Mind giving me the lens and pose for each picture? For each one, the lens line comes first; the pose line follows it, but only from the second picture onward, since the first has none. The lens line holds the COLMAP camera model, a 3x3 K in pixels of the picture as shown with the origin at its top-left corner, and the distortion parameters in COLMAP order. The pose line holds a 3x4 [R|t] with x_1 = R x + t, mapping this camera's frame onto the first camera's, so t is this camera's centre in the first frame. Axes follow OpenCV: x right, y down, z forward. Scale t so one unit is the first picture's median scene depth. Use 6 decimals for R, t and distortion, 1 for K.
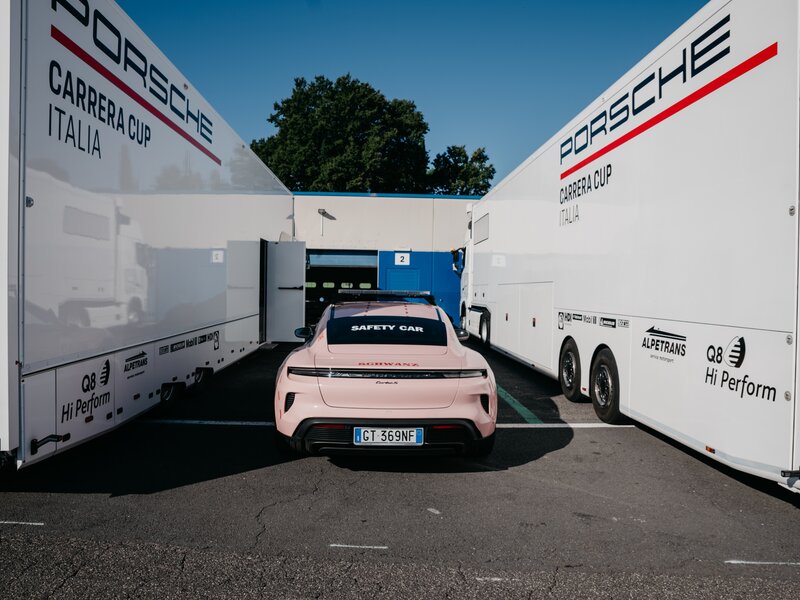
lens RADIAL K [[628.2, 0, 401.9], [0, 628.2, 302.3], [0, 0, 1]] dist [-0.115345, 0.075161]
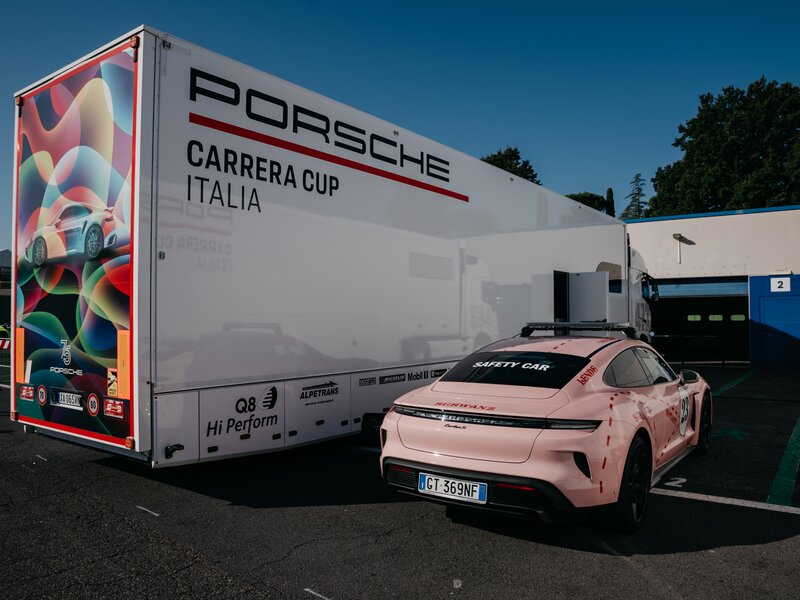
lens RADIAL K [[628.2, 0, 395.2], [0, 628.2, 303.0], [0, 0, 1]] dist [-0.115345, 0.075161]
pose [[0.780394, -0.033777, -0.624375, 0.417801], [-0.001176, 0.998459, -0.055484, 0.002945], [0.625287, 0.044033, 0.779152, 0.227809]]
